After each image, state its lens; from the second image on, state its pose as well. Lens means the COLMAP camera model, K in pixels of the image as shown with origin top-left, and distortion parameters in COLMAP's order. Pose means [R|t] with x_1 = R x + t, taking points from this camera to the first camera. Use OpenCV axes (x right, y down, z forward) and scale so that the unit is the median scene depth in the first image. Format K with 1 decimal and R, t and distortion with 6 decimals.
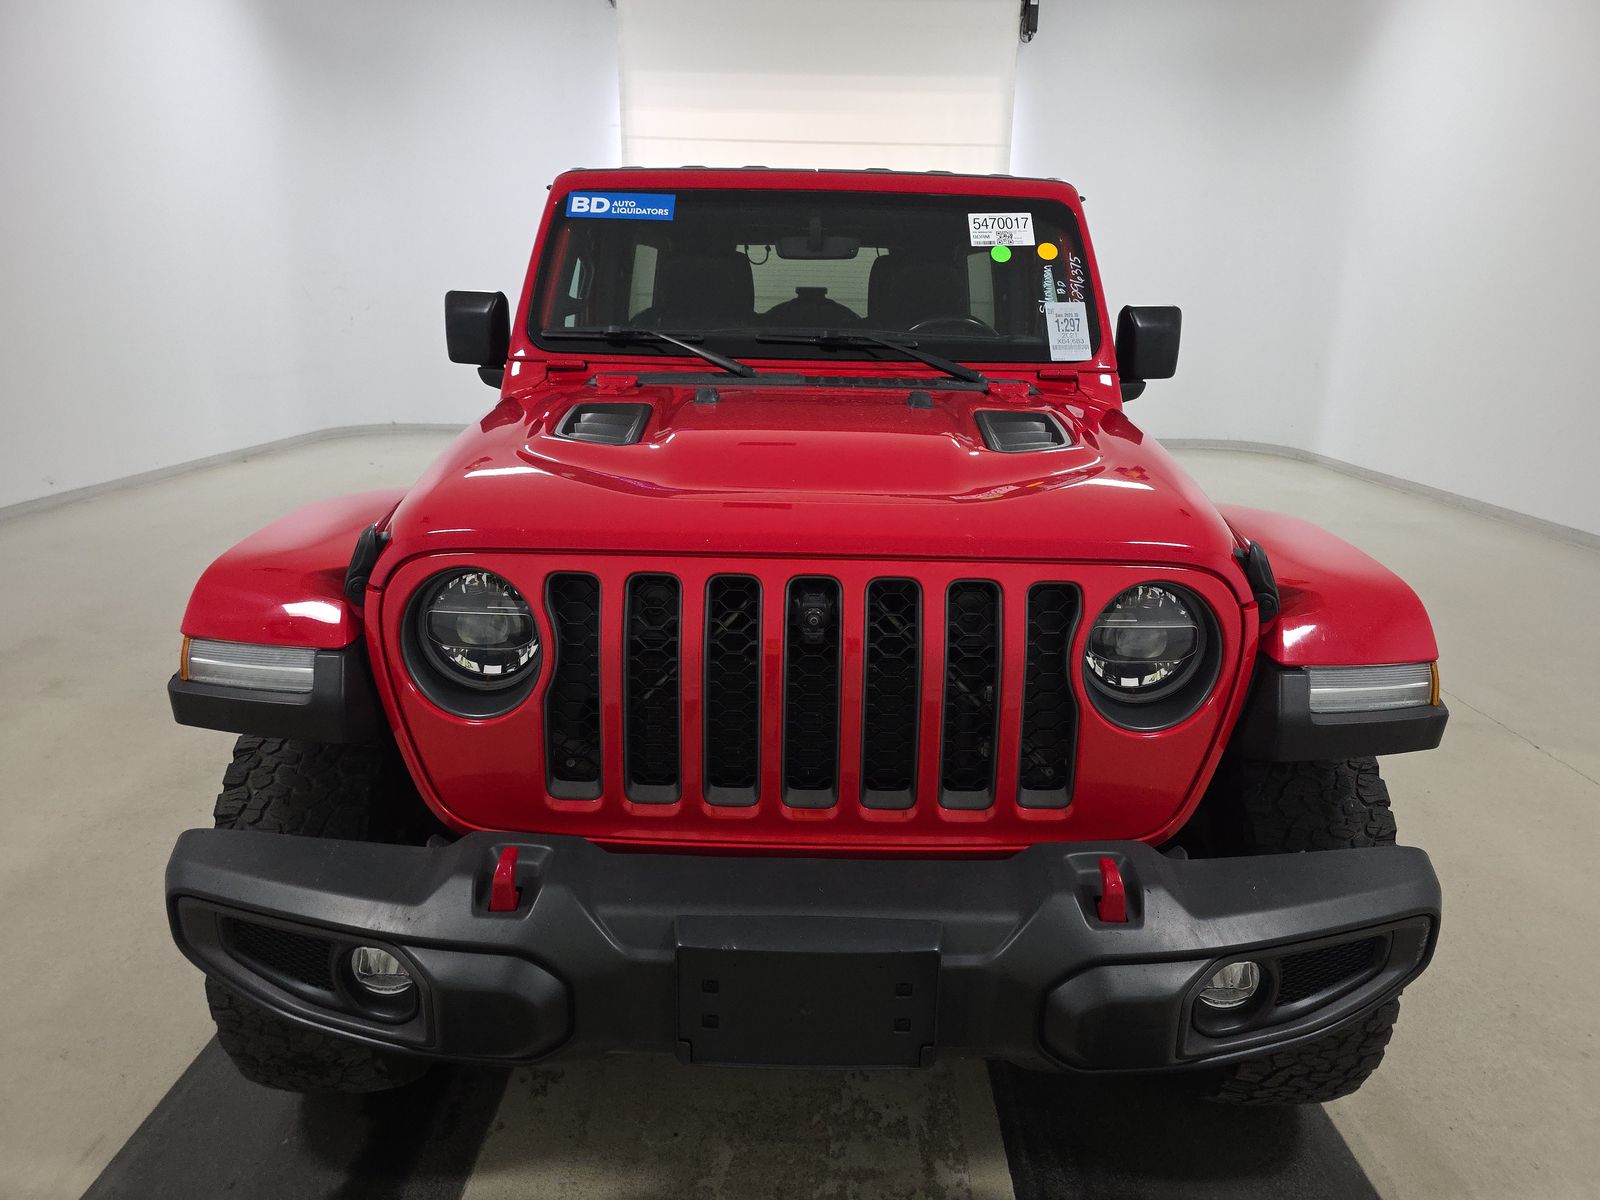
lens RADIAL K [[1079.0, 0, 802.7], [0, 1079.0, 604.3], [0, 0, 1]] dist [0.063877, -0.083875]
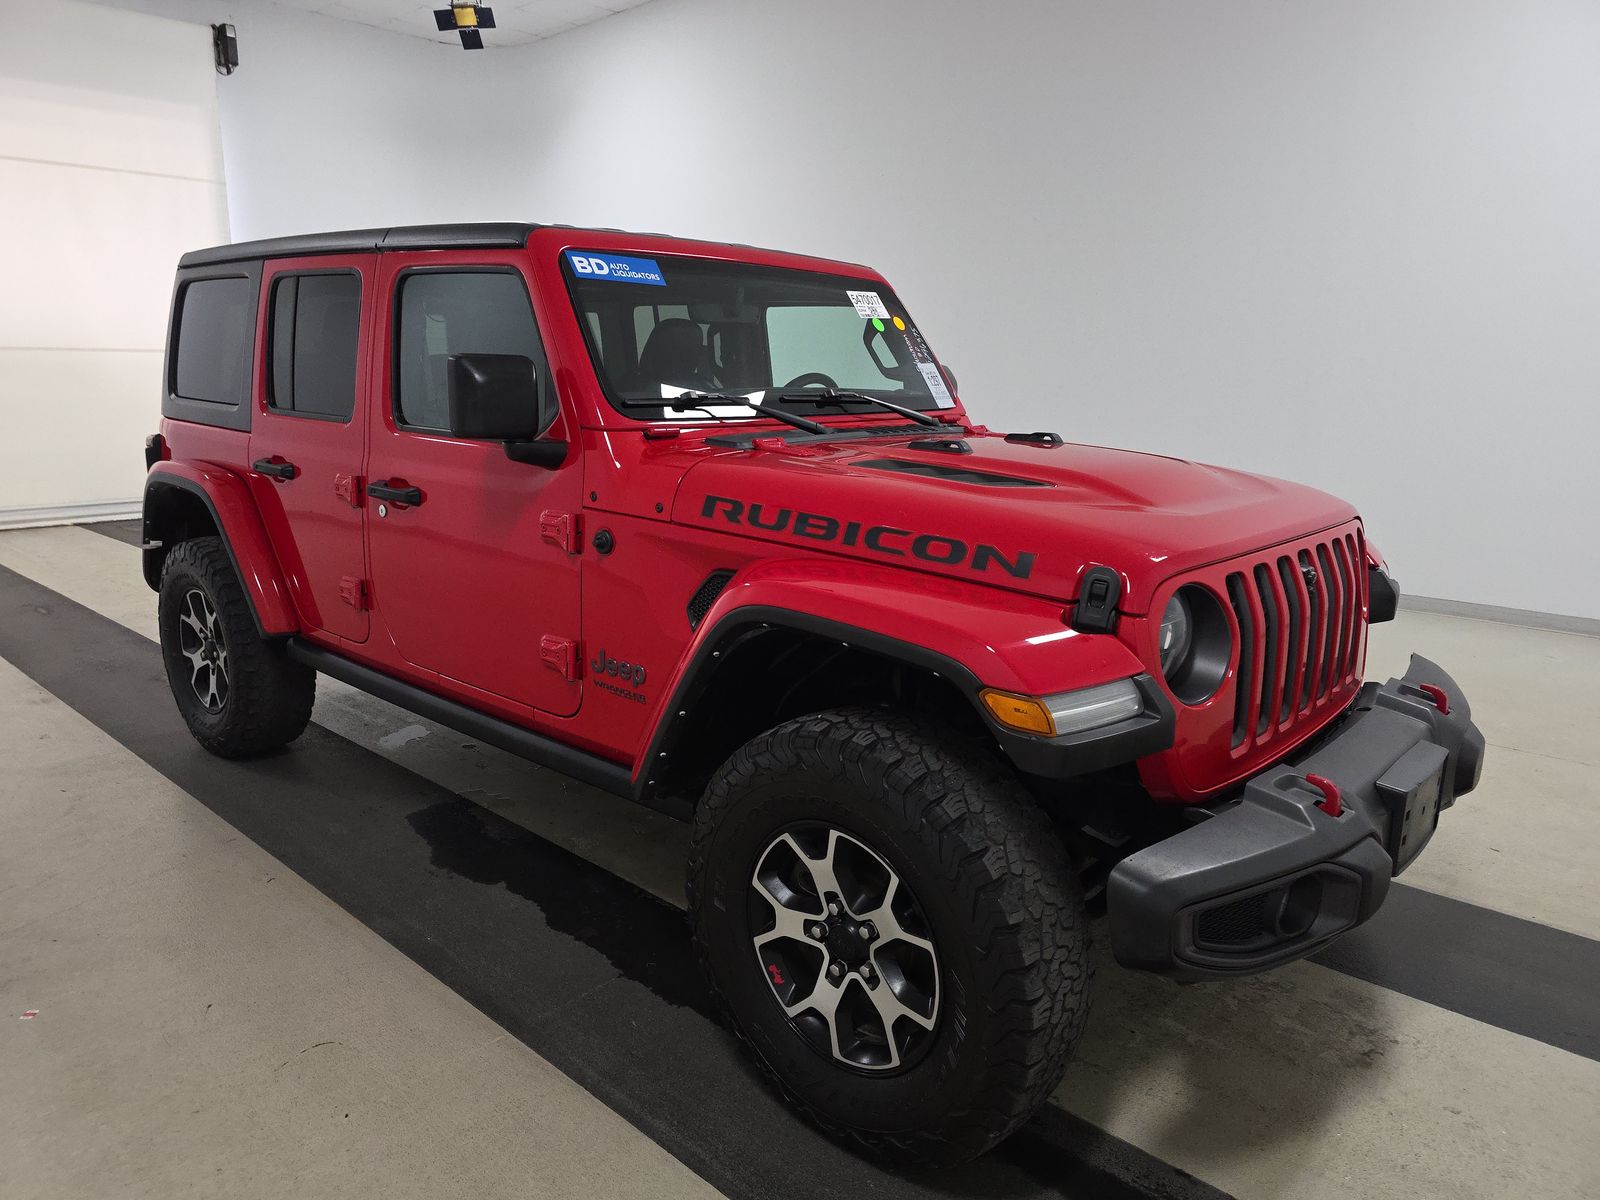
lens RADIAL K [[1079.0, 0, 802.7], [0, 1079.0, 604.3], [0, 0, 1]] dist [0.063877, -0.083875]
pose [[0.655424, -0.175271, 0.734642, -0.820636], [0.203598, 0.977693, 0.051614, -0.090214], [-0.727301, 0.115743, 0.676489, 0.260026]]
